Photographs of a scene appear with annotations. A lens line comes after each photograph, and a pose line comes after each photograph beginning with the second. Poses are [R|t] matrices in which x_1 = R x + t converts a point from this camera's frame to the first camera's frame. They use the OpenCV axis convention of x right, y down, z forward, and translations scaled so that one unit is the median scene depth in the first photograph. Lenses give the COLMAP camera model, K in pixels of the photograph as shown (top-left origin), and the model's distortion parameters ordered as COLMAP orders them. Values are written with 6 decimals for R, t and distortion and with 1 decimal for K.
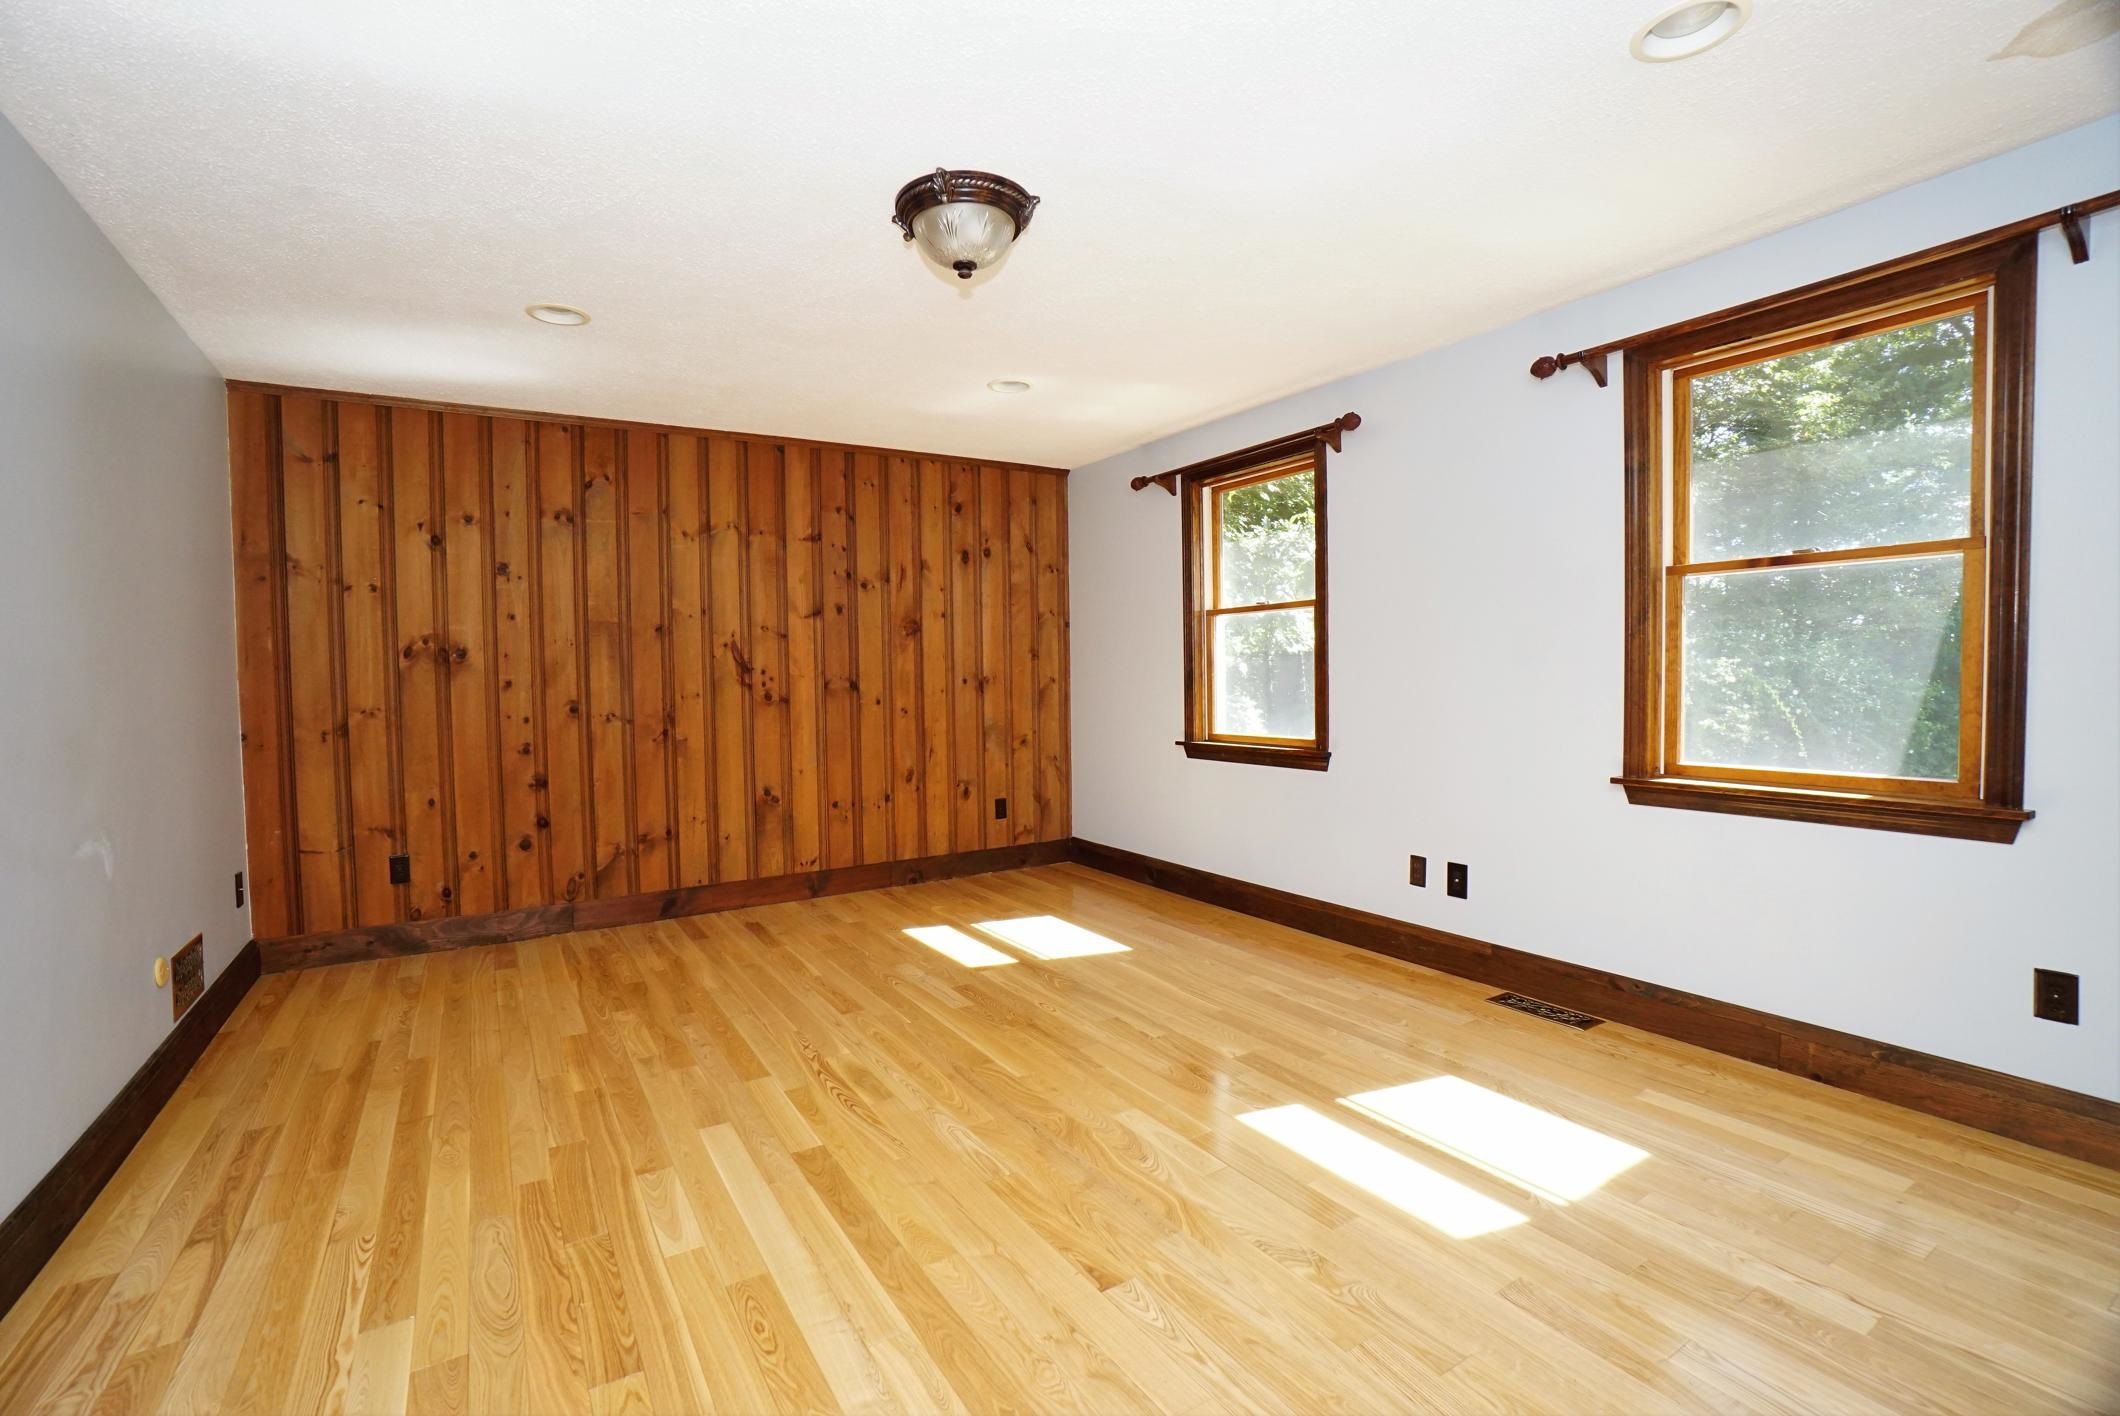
lens RADIAL K [[933.3, 0, 1046.5], [0, 933.3, 709.2], [0, 0, 1]] dist [-0.065863, 0.023345]
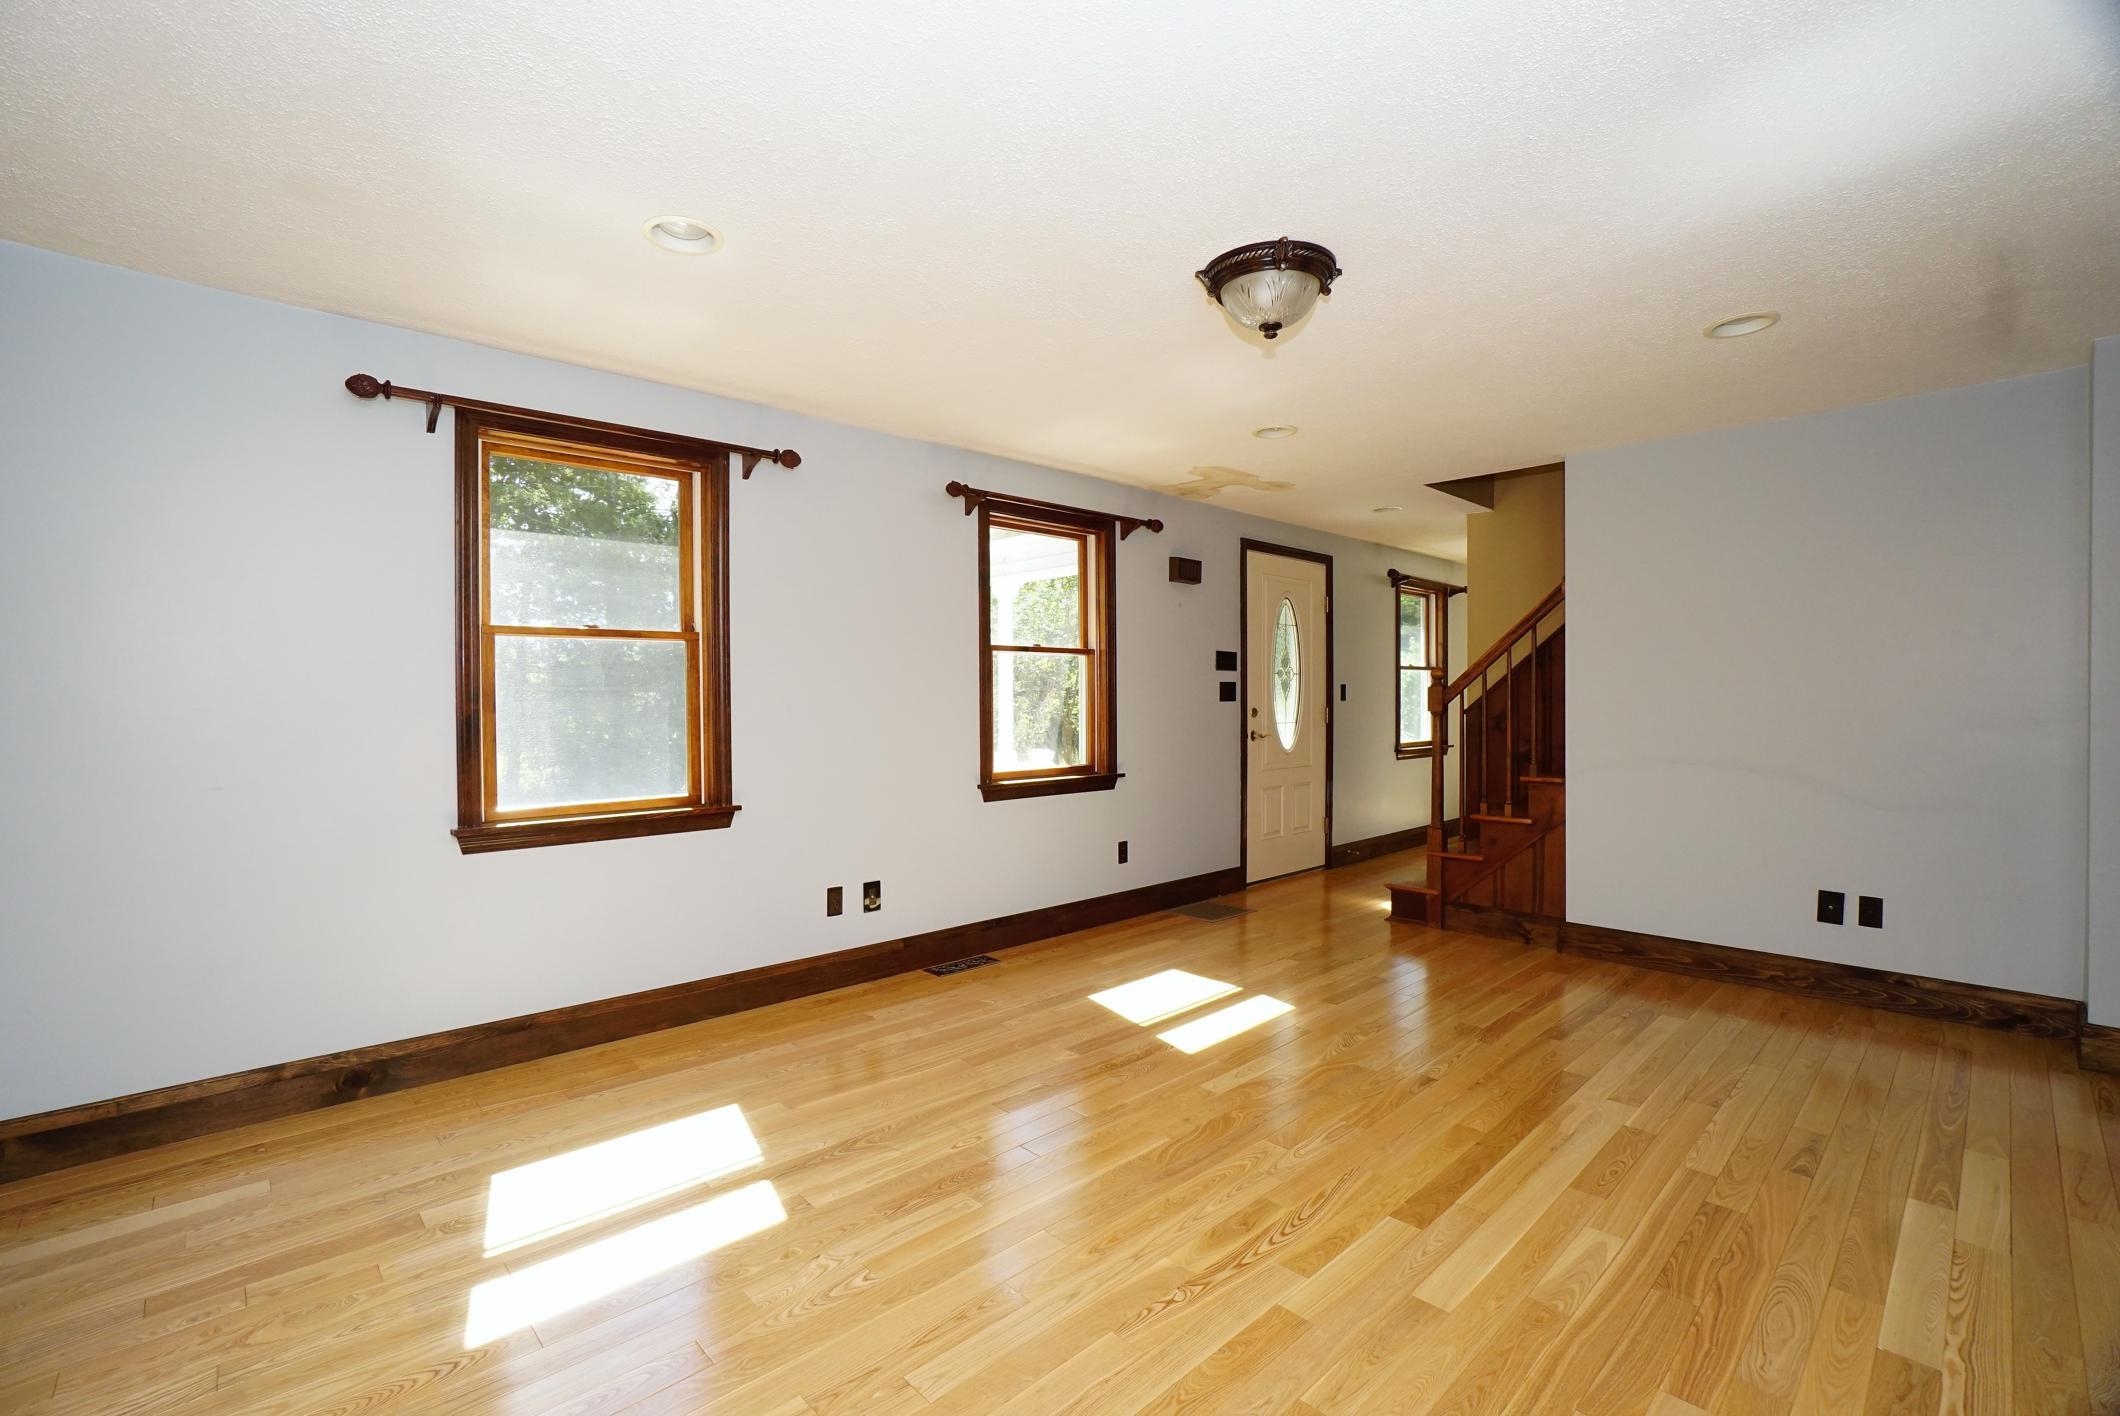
lens RADIAL K [[933.3, 0, 1046.5], [0, 933.3, 709.2], [0, 0, 1]] dist [-0.065863, 0.023345]
pose [[-0.190764, 0.003785, 0.981629, -0.903192], [0.047406, 0.998861, 0.005361, -0.052515], [-0.980491, 0.047558, -0.190726, 1.238210]]
